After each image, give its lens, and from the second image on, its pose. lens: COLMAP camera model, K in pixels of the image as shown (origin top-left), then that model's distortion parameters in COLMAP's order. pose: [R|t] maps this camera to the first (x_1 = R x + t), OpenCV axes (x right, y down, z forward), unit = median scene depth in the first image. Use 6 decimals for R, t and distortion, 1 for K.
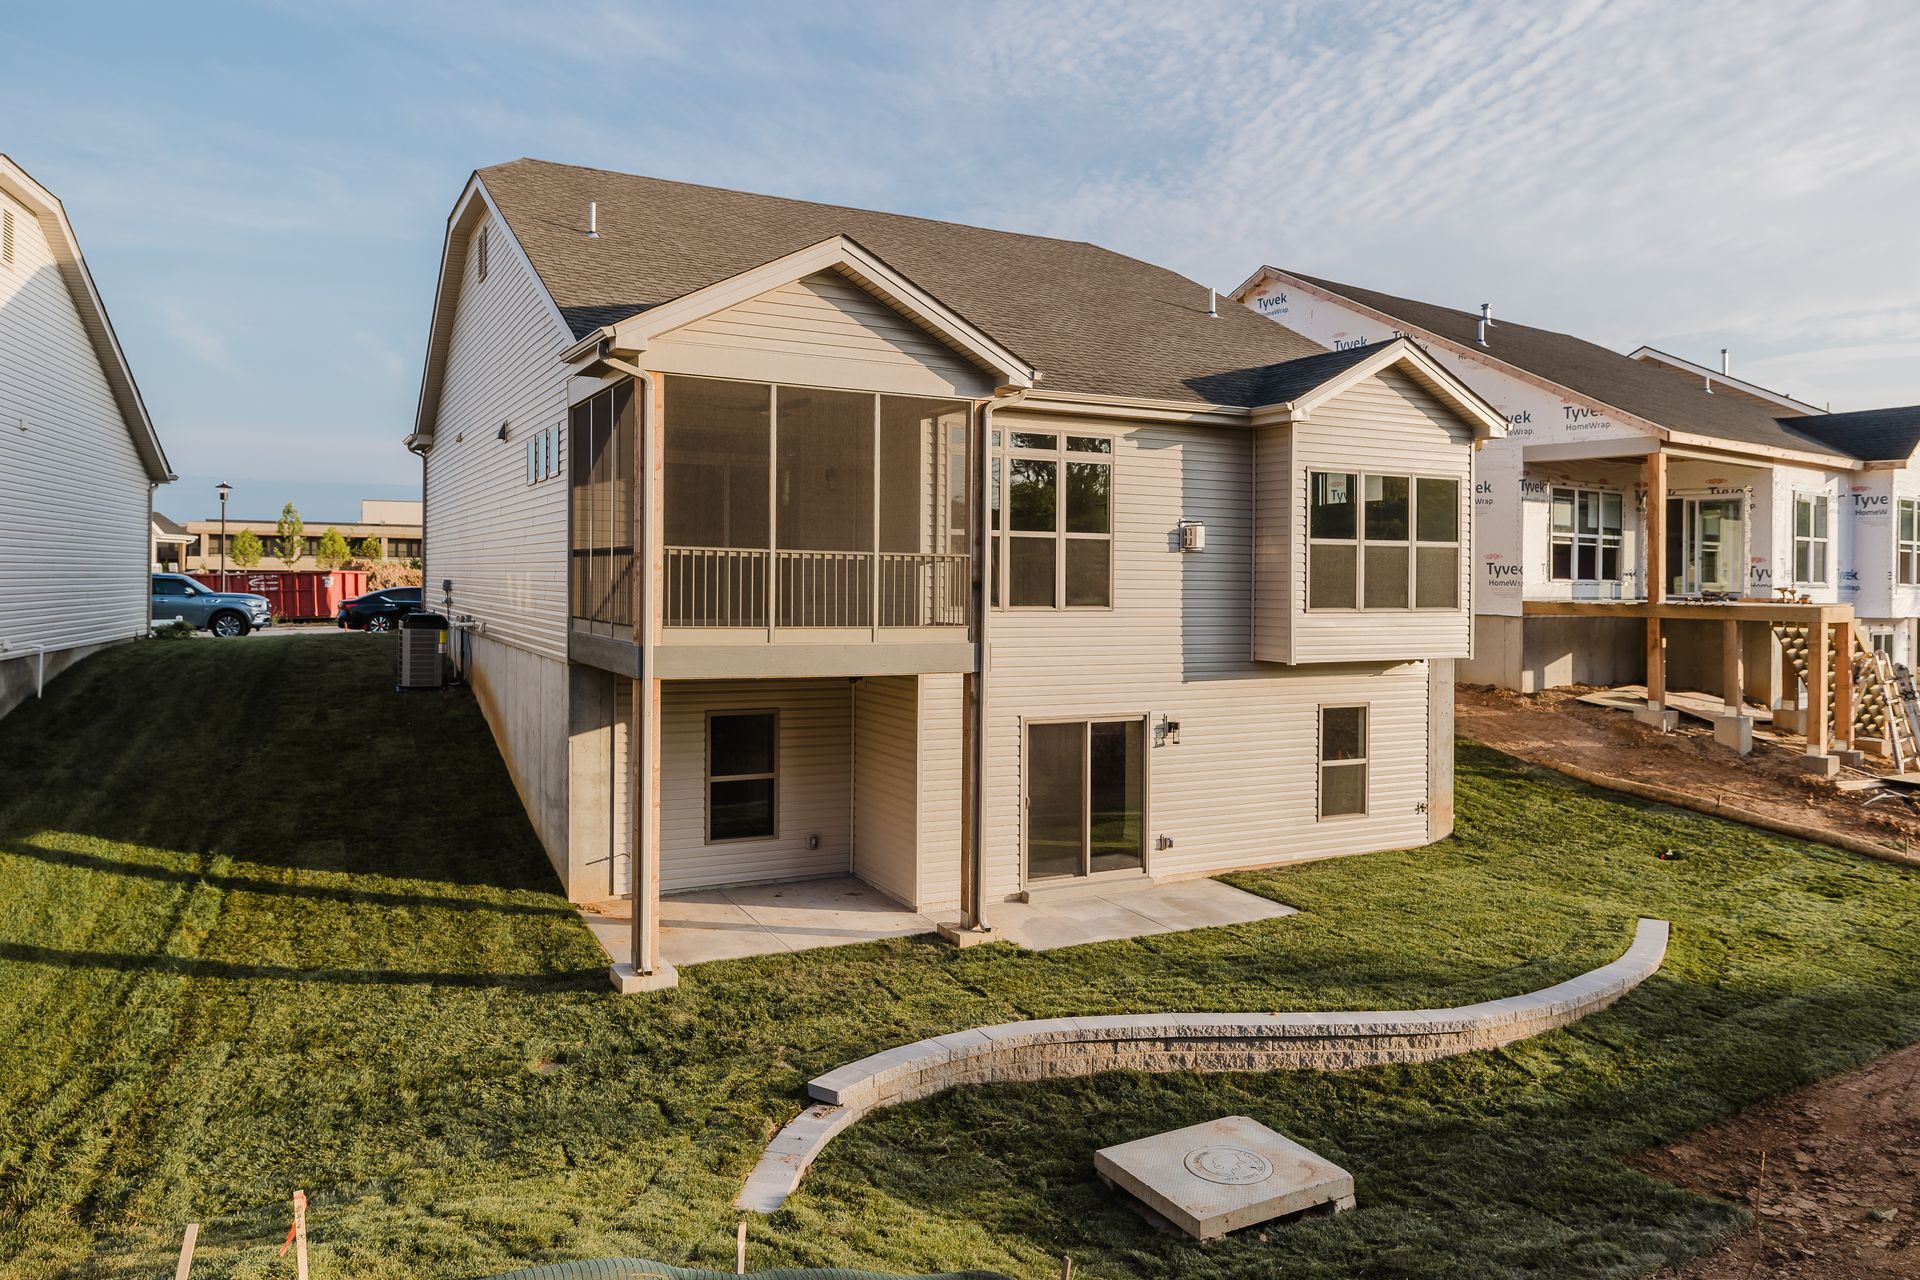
lens RADIAL K [[1295.4, 0, 962.2], [0, 1295.4, 590.4], [0, 0, 1]] dist [-0.002156, 0.001469]
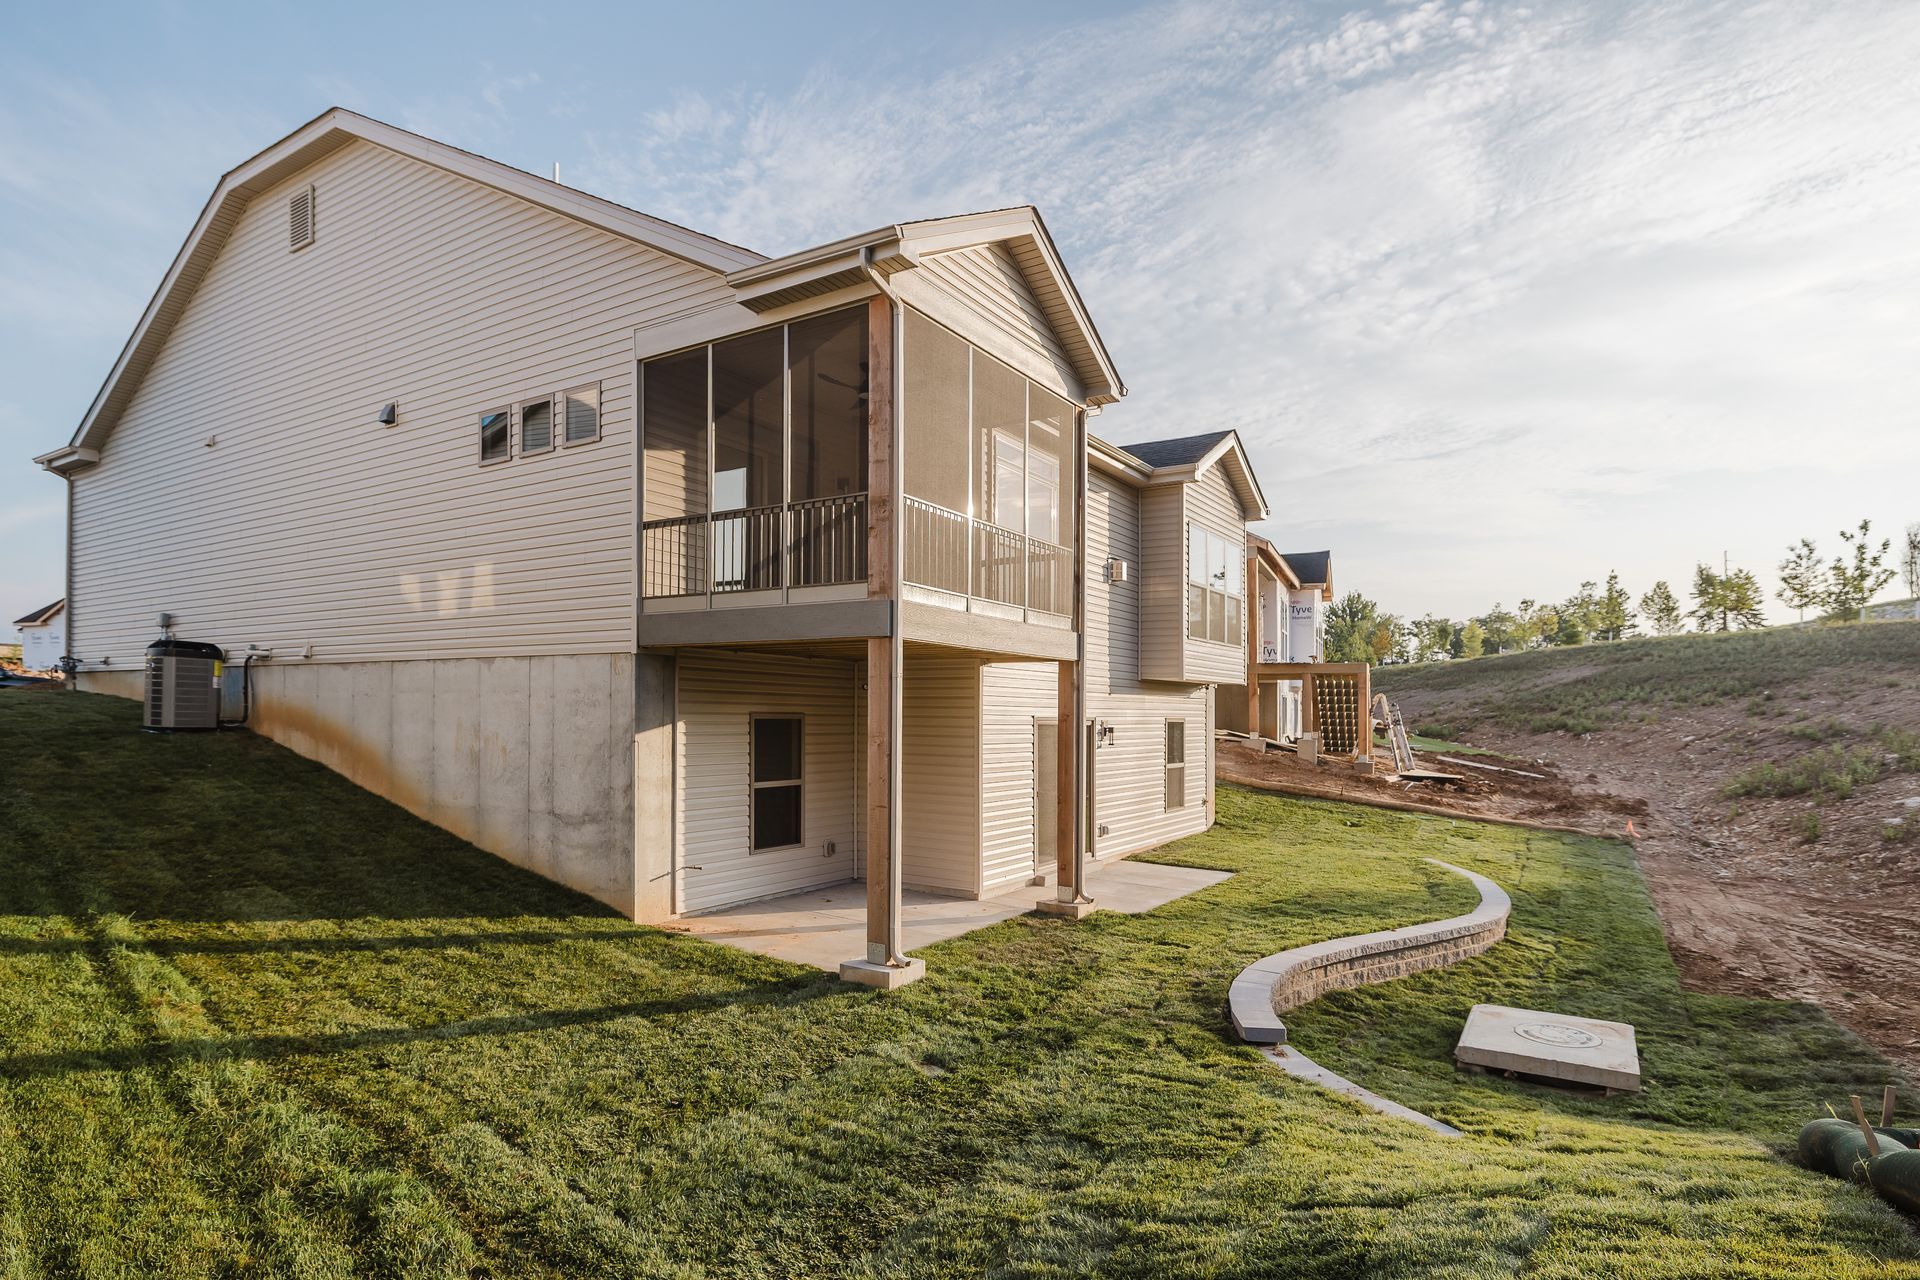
lens RADIAL K [[1003.3, 0, 958.2], [0, 1003.3, 705.0], [0, 0, 1]] dist [-0.003812, -0.000804]
pose [[0.875294, 0.000764, 0.483590, -0.489041], [0.003174, 0.999968, -0.007325, 0.108737], [-0.483580, 0.007947, 0.875264, 0.334801]]
